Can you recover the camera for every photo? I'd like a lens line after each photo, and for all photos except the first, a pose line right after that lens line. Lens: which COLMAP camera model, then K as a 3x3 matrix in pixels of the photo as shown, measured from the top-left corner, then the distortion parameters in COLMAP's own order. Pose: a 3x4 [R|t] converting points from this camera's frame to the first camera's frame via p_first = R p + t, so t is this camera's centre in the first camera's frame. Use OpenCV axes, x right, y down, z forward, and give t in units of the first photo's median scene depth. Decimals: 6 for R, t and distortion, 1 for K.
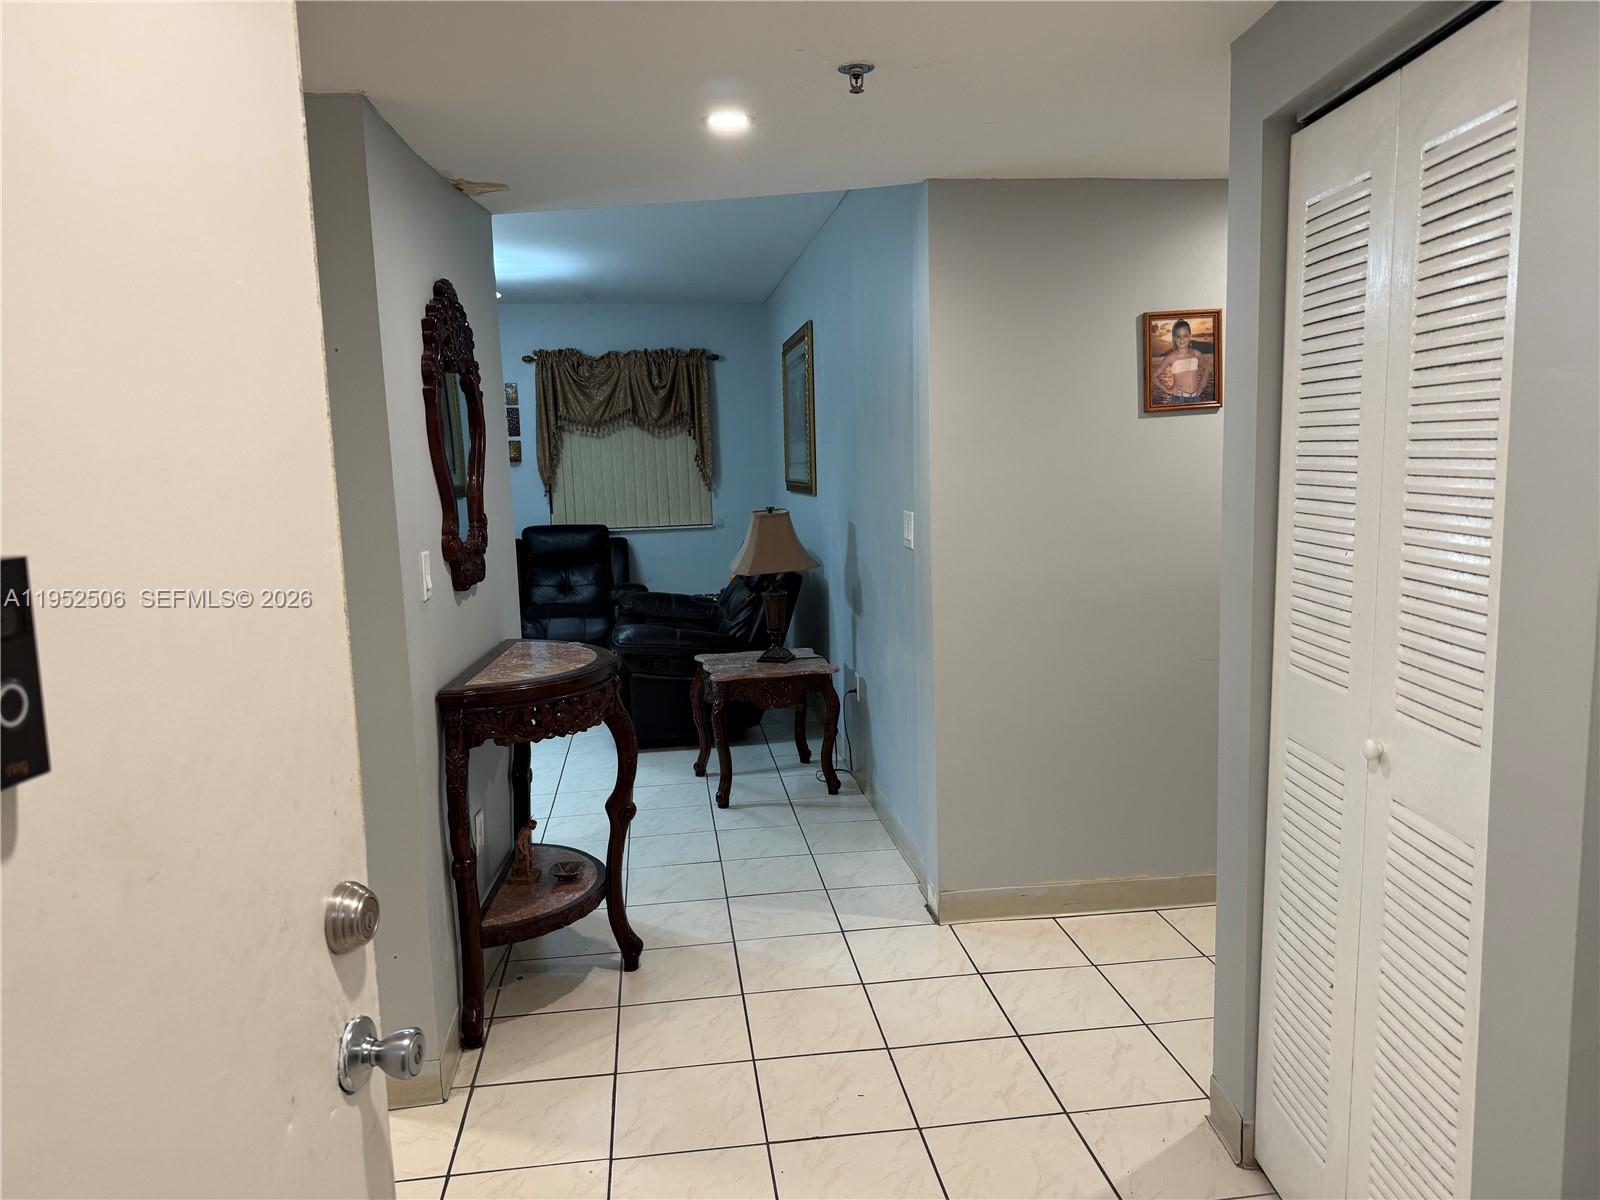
lens RADIAL K [[1126.6, 0, 800.0], [0, 1126.6, 600.0], [0, 0, 1]] dist [0.140782, -0.000113]
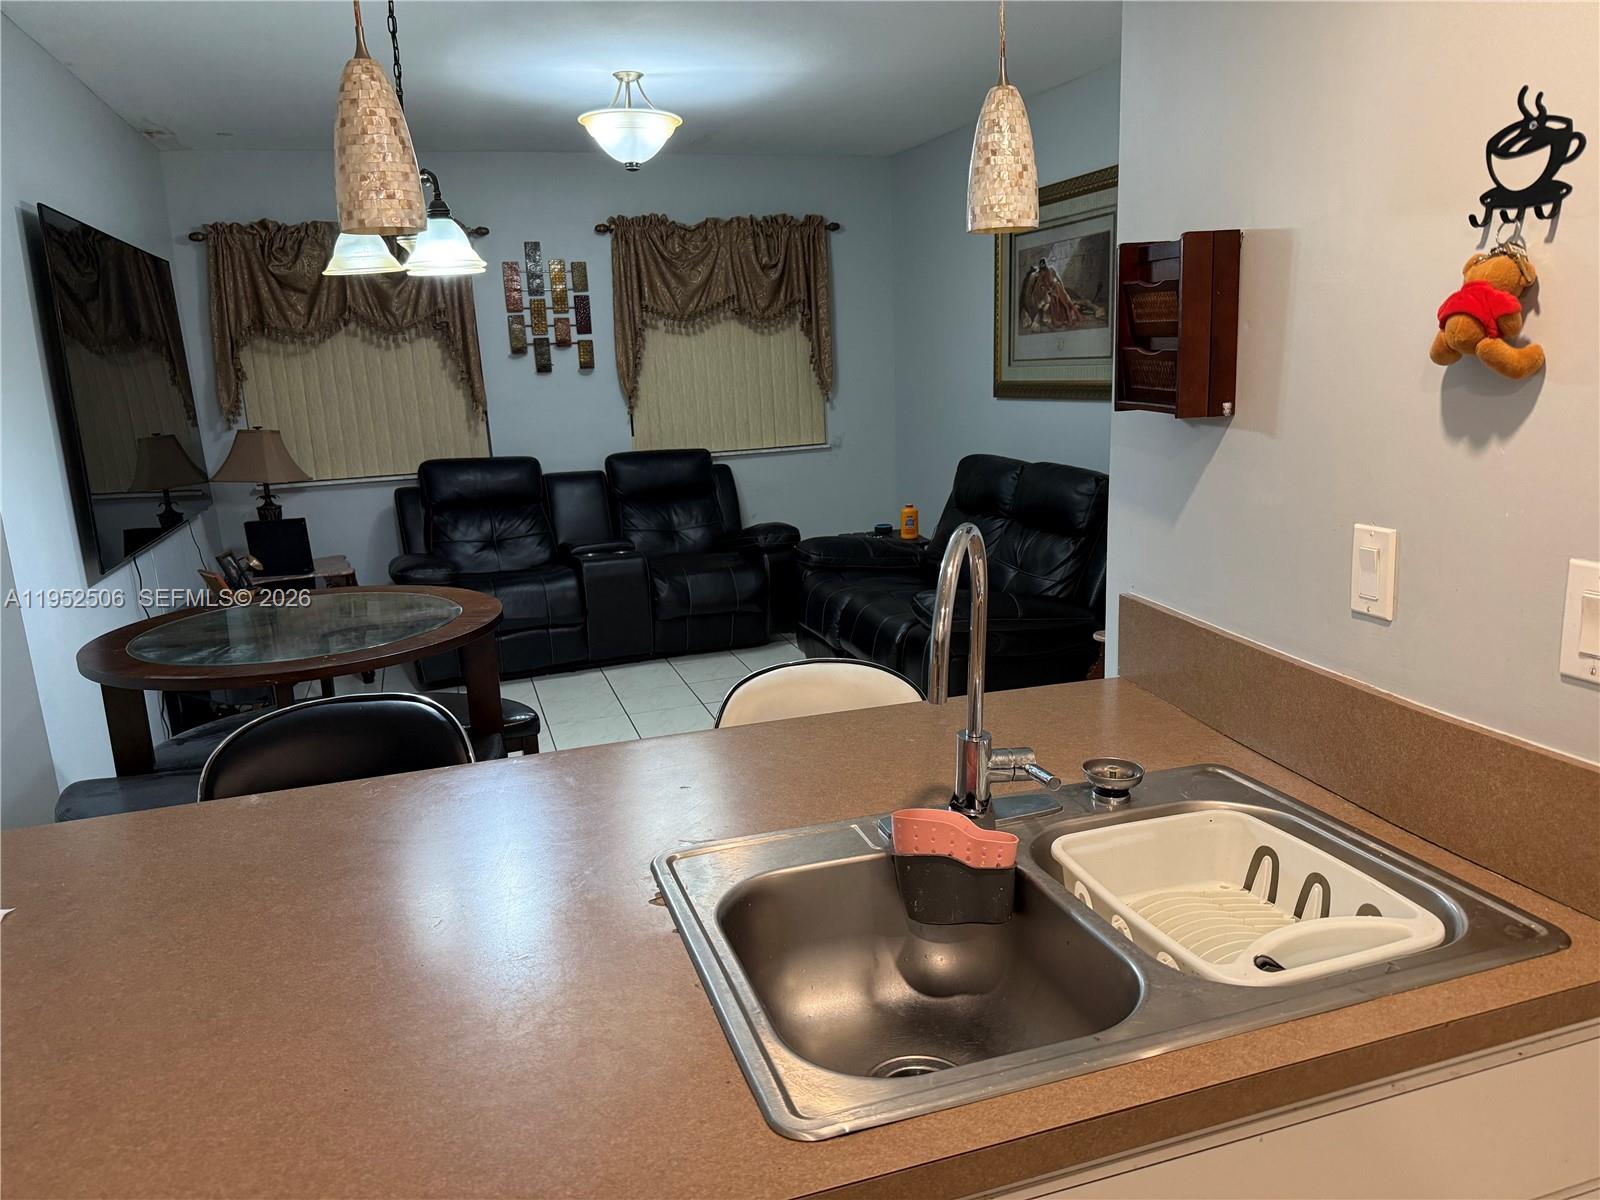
lens RADIAL K [[1126.2, 0, 796.6], [0, 1126.2, 630.0], [0, 0, 1]] dist [0.095066, -0.185346]
pose [[0.982593, -0.056479, 0.176977, -0.256487], [0.038161, 0.993713, 0.105251, -0.021744], [-0.181809, -0.096665, 0.978571, 0.214391]]
